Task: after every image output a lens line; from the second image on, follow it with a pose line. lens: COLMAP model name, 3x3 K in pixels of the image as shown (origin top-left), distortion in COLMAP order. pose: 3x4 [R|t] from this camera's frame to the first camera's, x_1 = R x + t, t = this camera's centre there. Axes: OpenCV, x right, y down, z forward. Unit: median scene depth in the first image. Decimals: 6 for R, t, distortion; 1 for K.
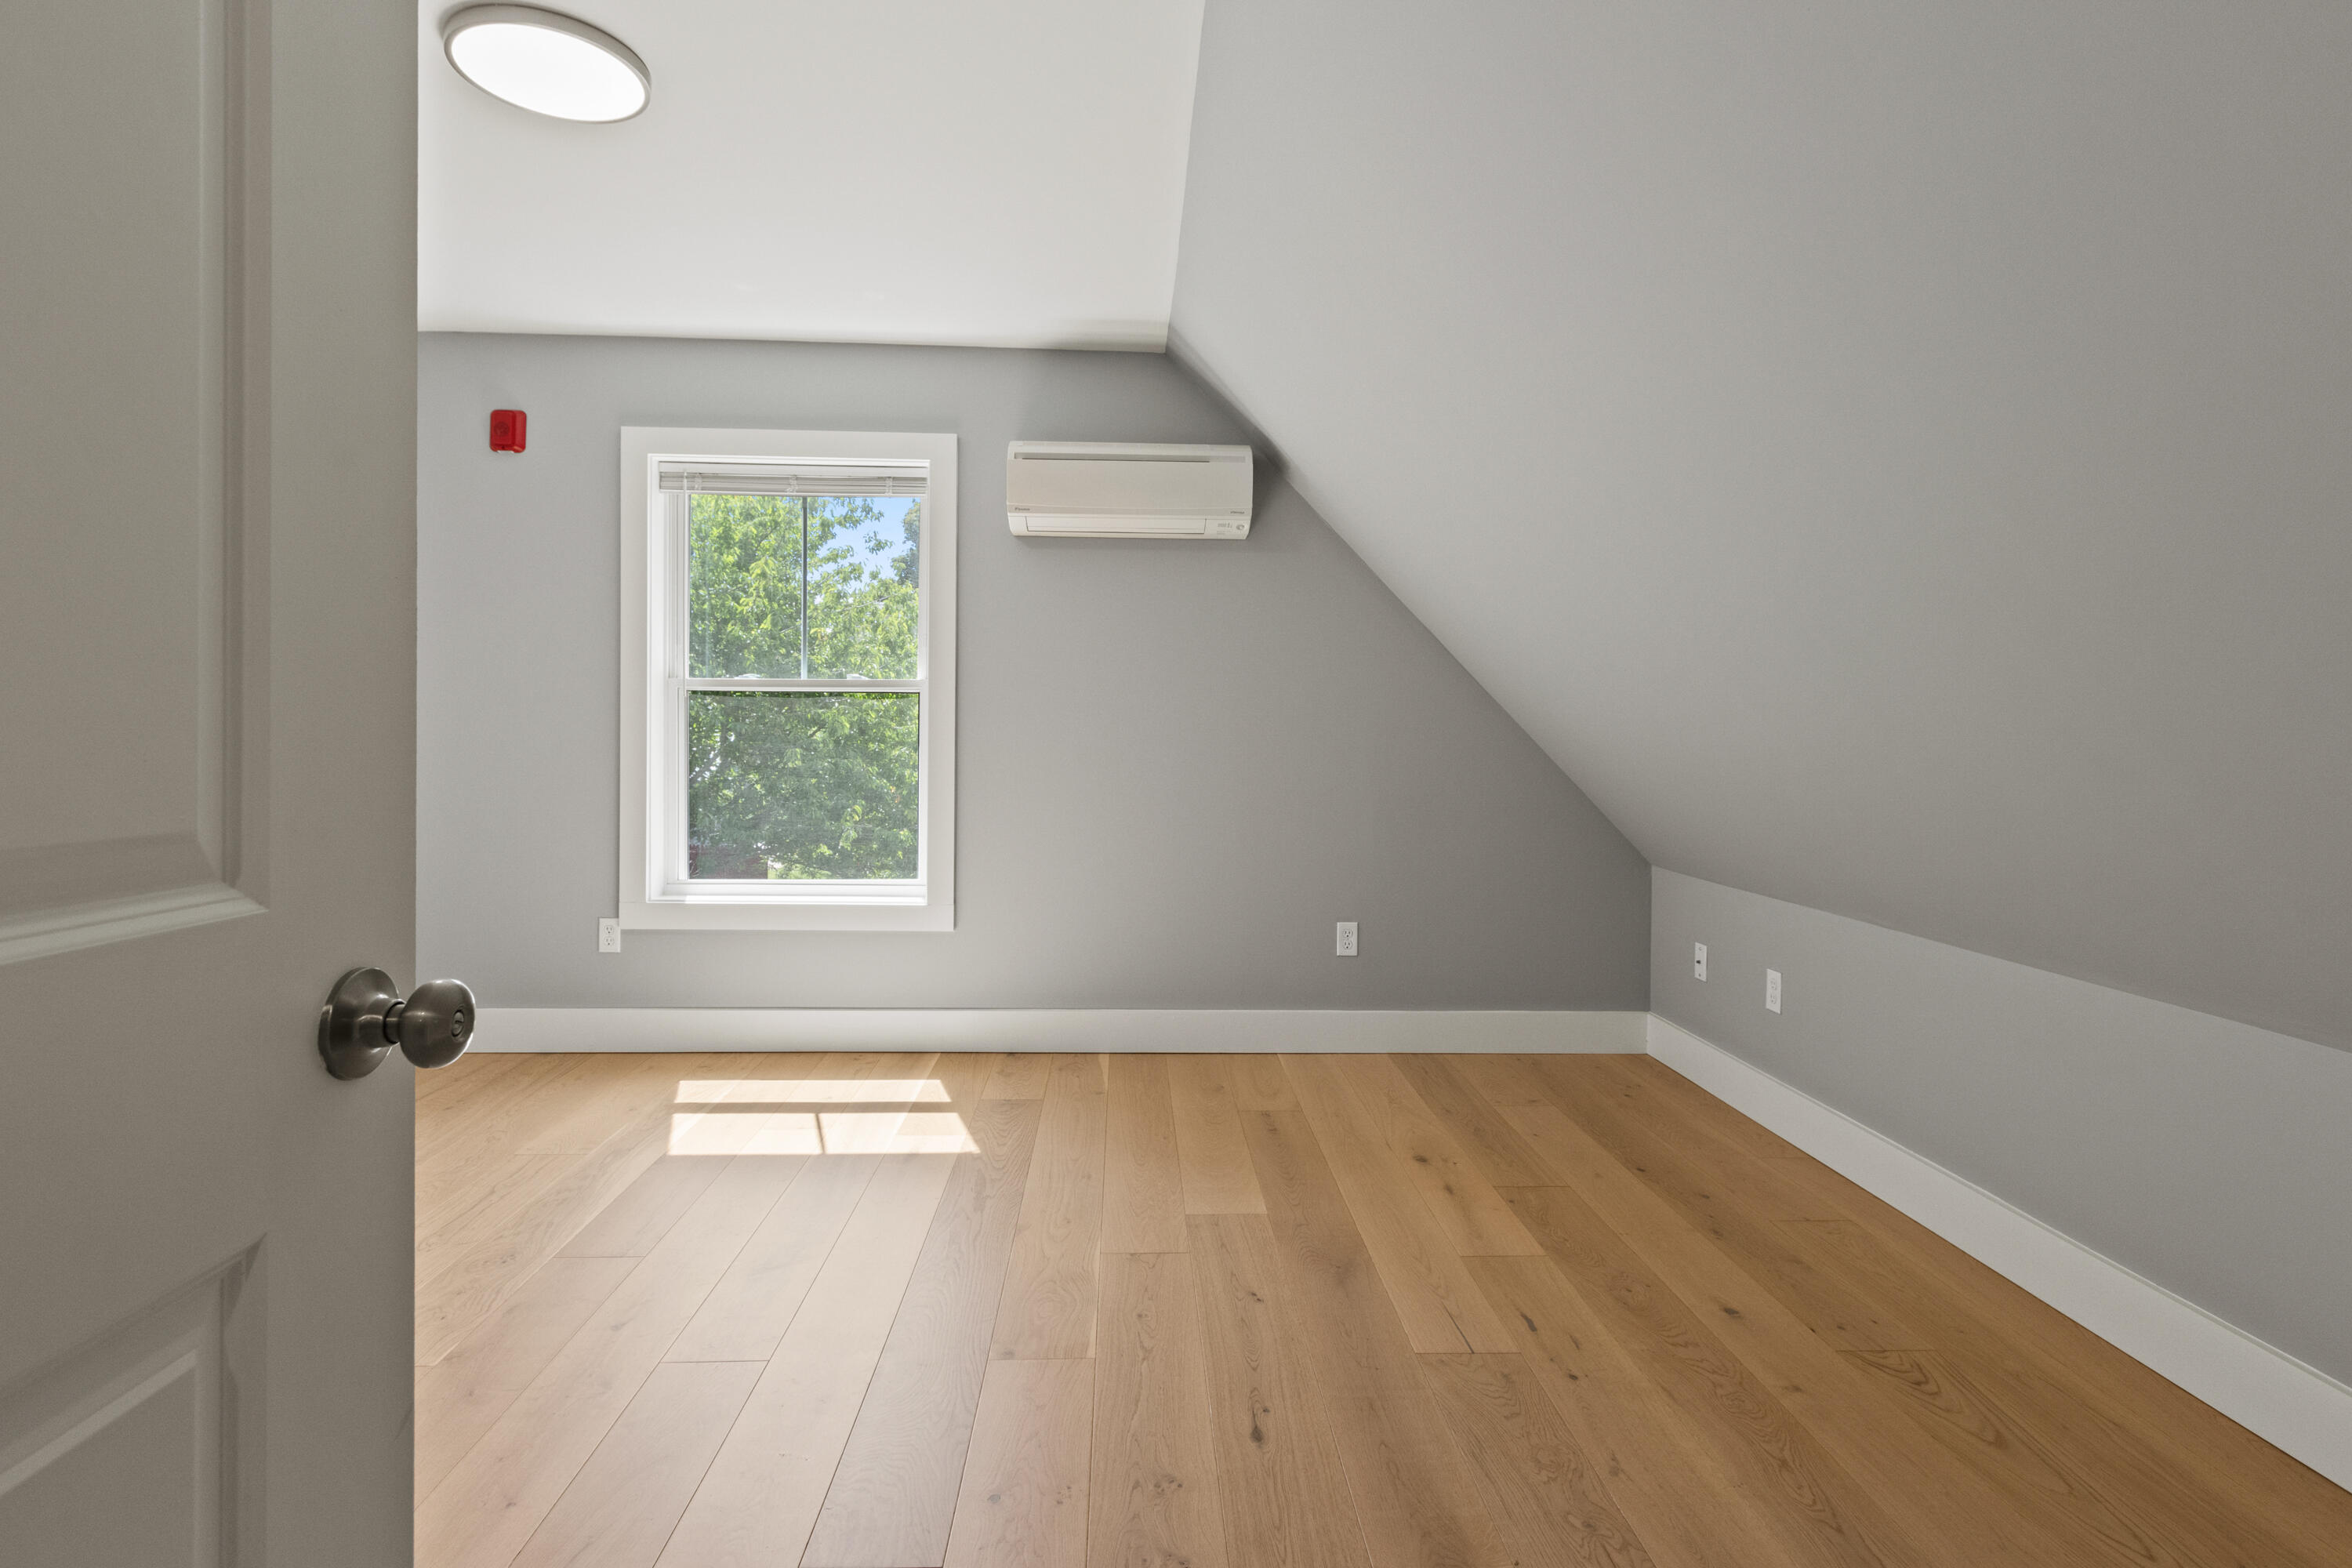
lens RADIAL K [[1148.9, 0, 1174.9], [0, 1148.9, 739.8], [0, 0, 1]] dist [0.000798, -0.000578]
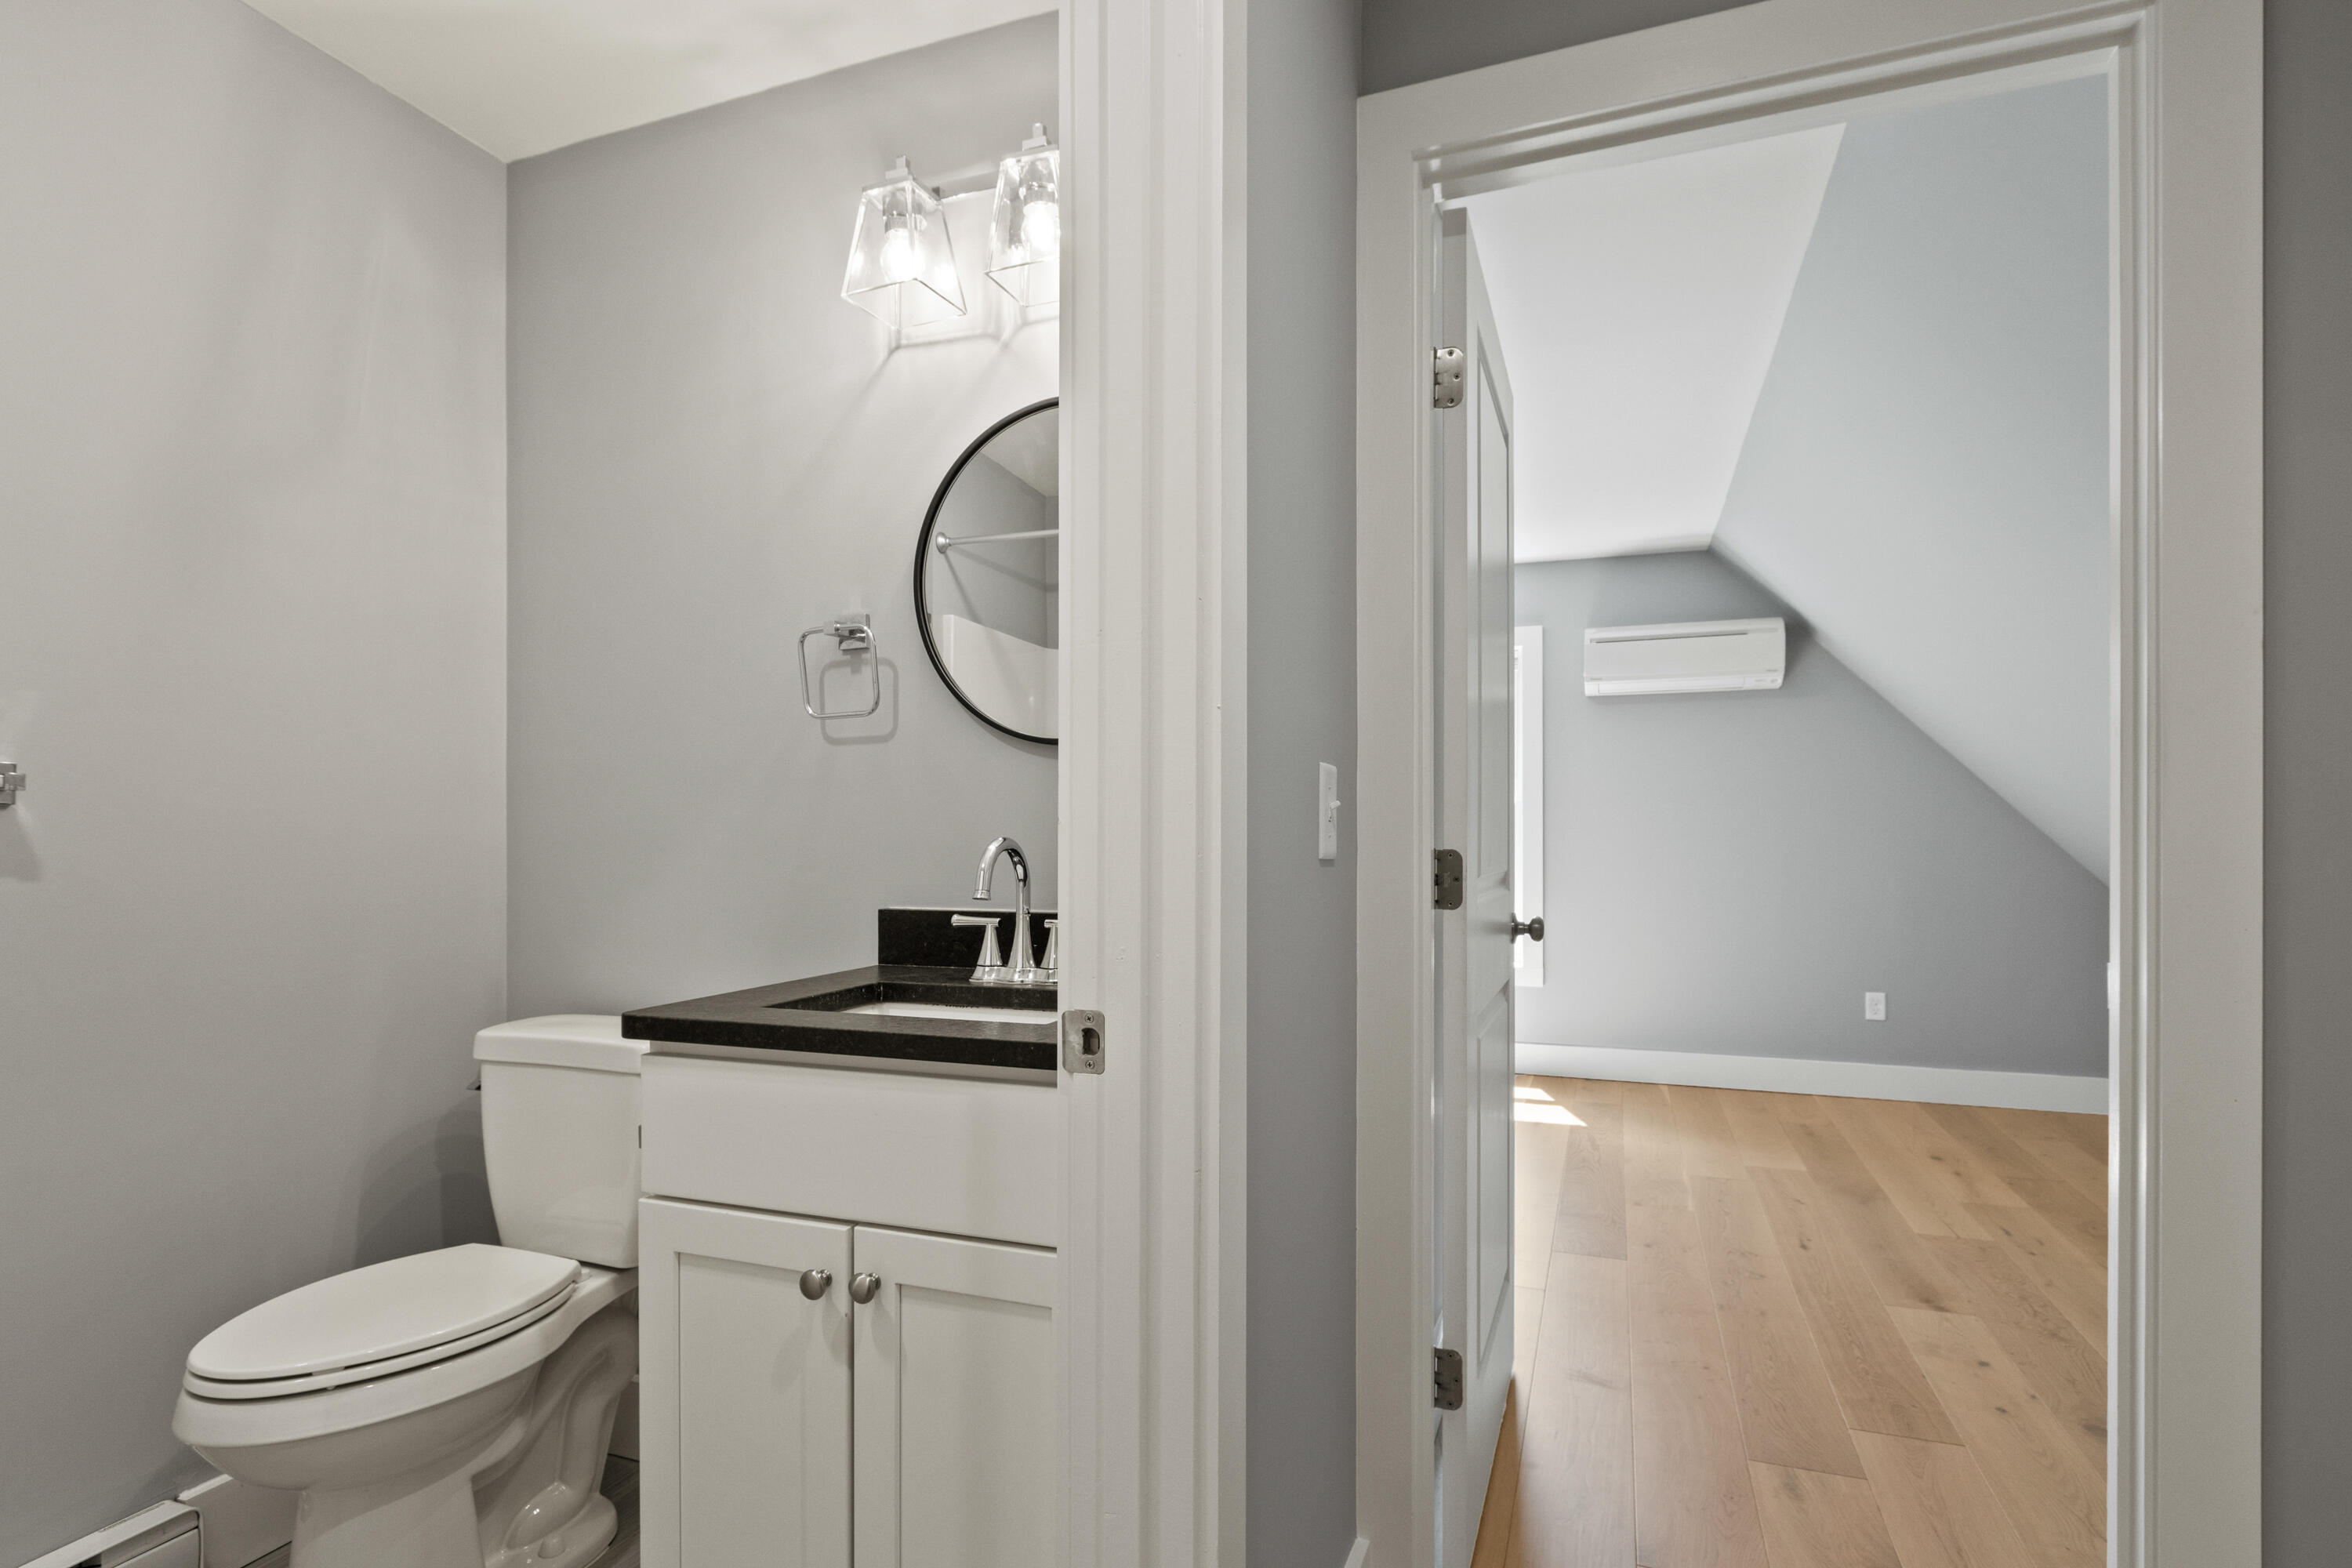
lens RADIAL K [[1181.7, 0, 1164.9], [0, 1181.7, 834.0], [0, 0, 1]] dist [-0.000684, -0.000234]
pose [[0.917832, -0.011813, -0.396794, -0.047207], [0.006711, 0.999876, -0.014244, 0.001249], [0.396913, 0.010411, 0.917797, -0.492025]]
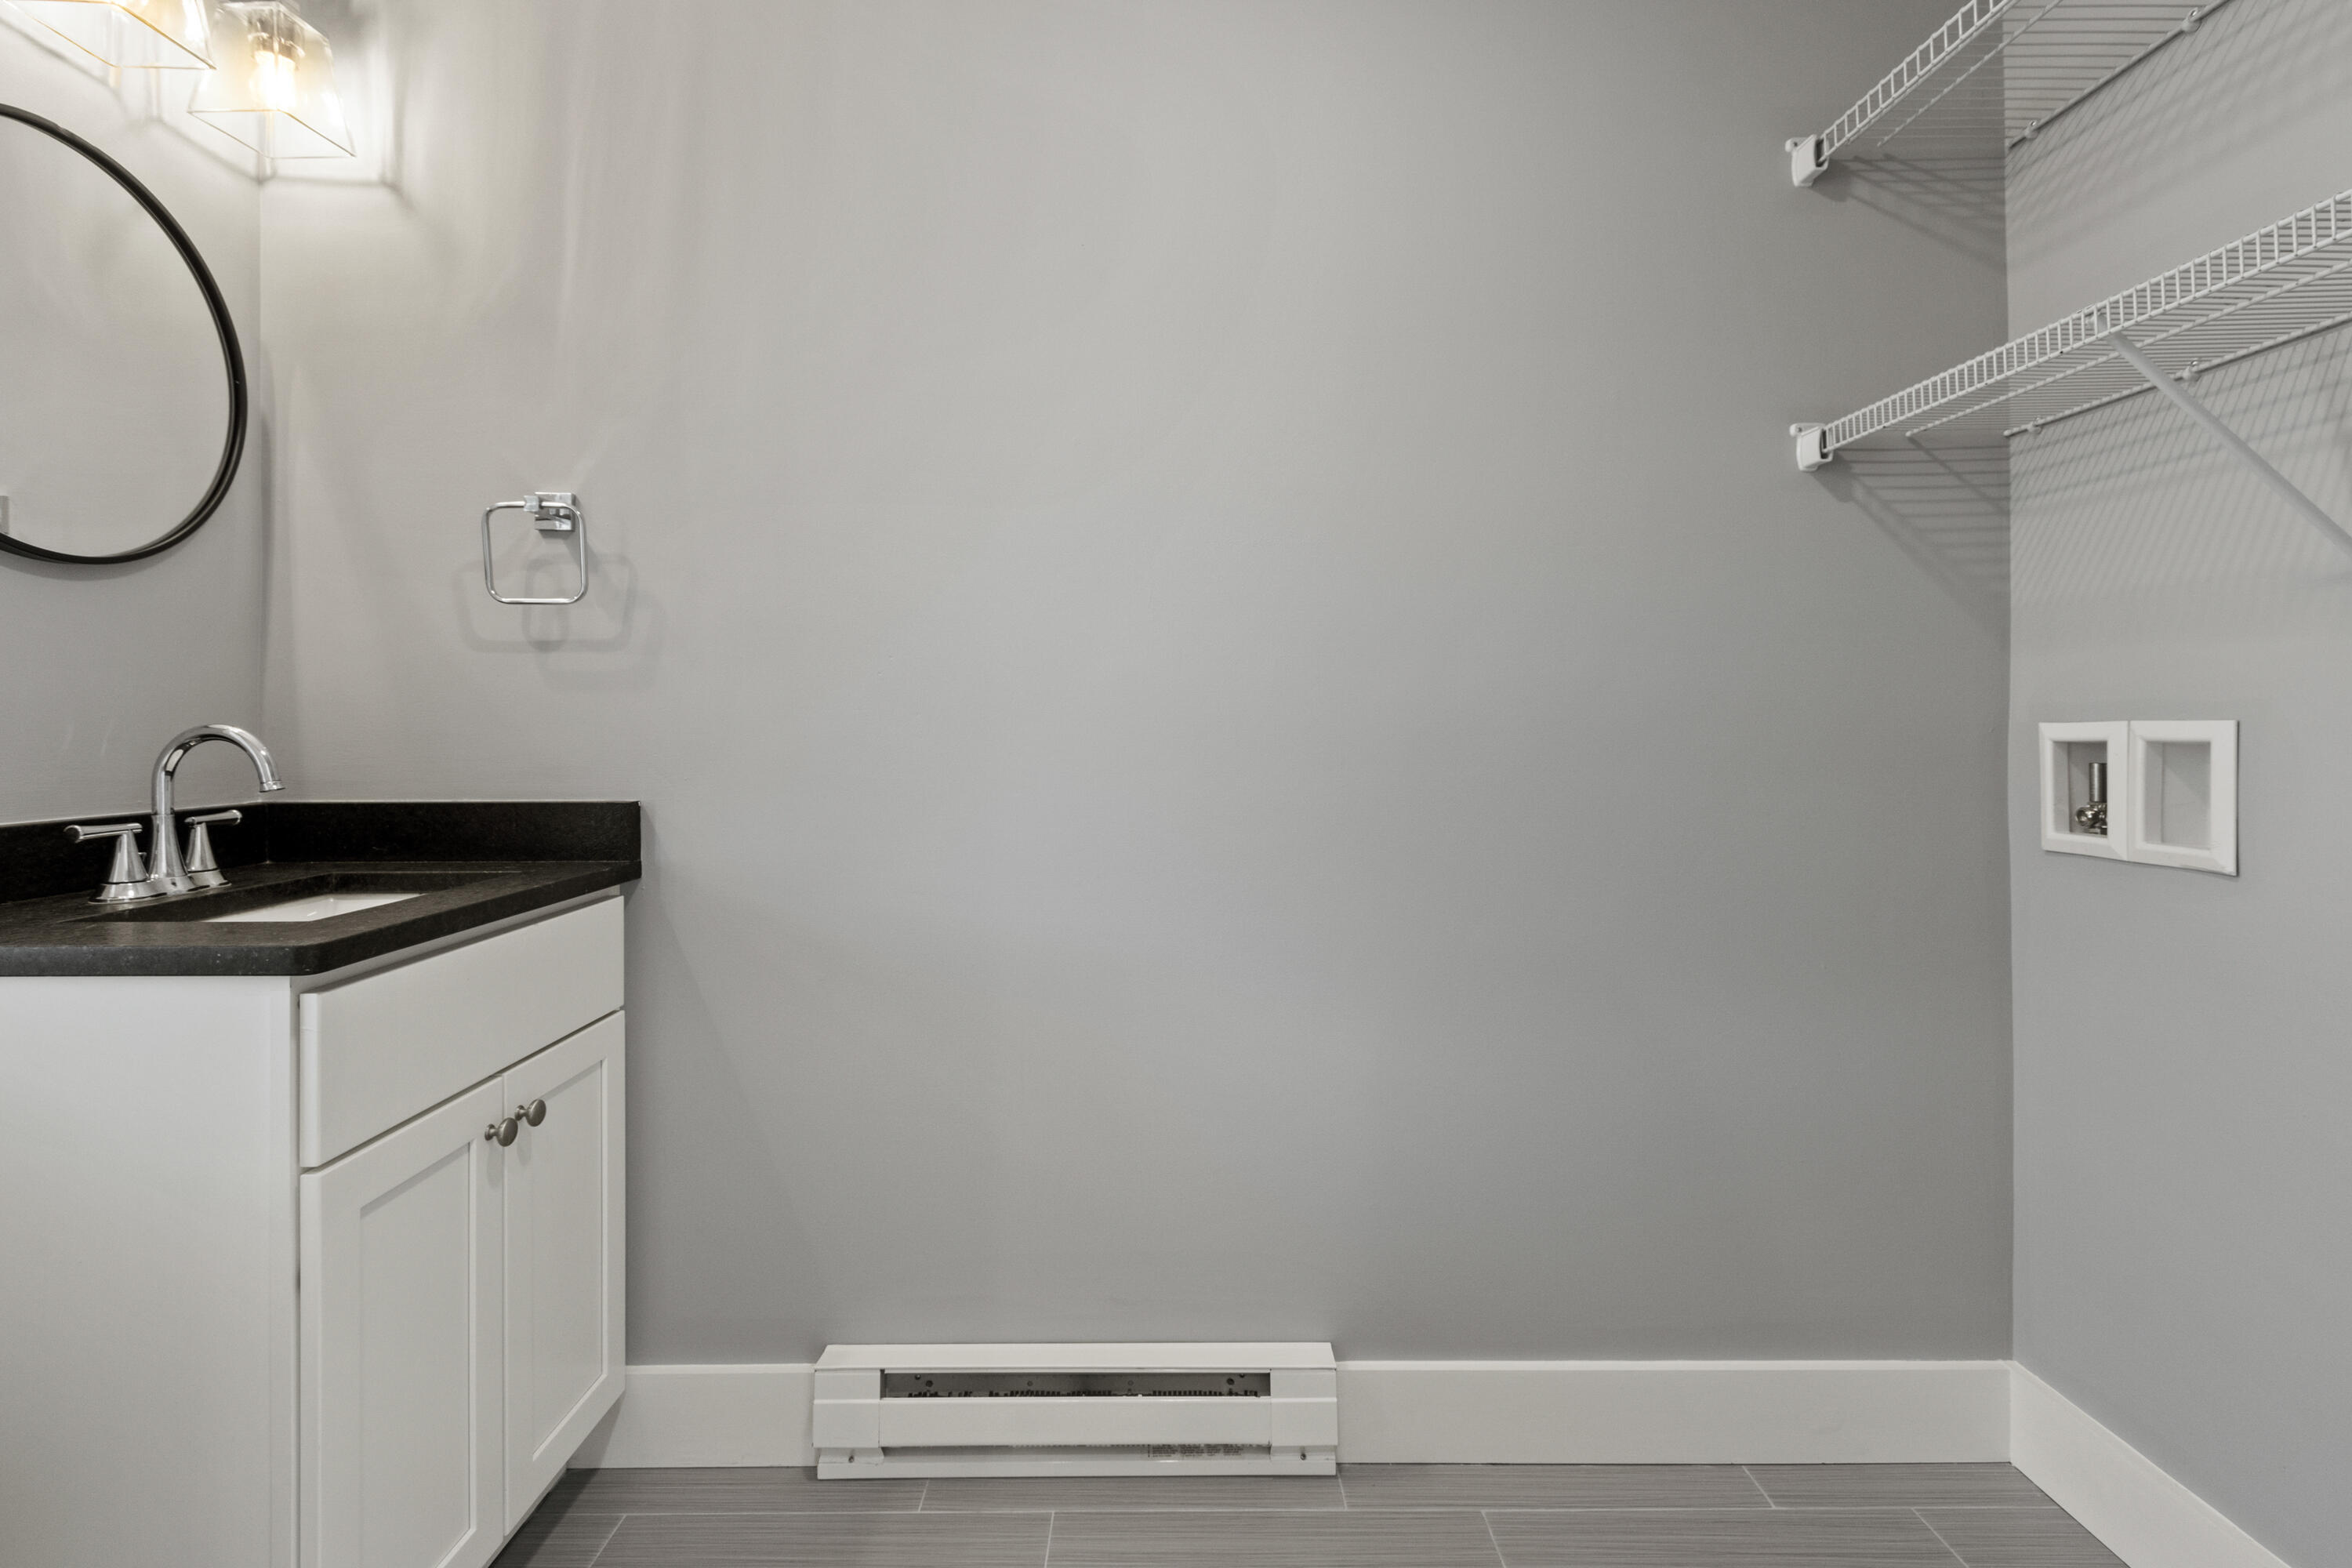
lens RADIAL K [[1102.1, 0, 1186.7], [0, 1102.1, 729.9], [0, 0, 1]] dist [0.000015, -0.001138]
pose [[0.021983, -0.013166, 0.999672, -0.619993], [0.008558, 0.999879, 0.012980, -0.004005], [-0.999722, 0.008269, 0.022093, -0.440489]]
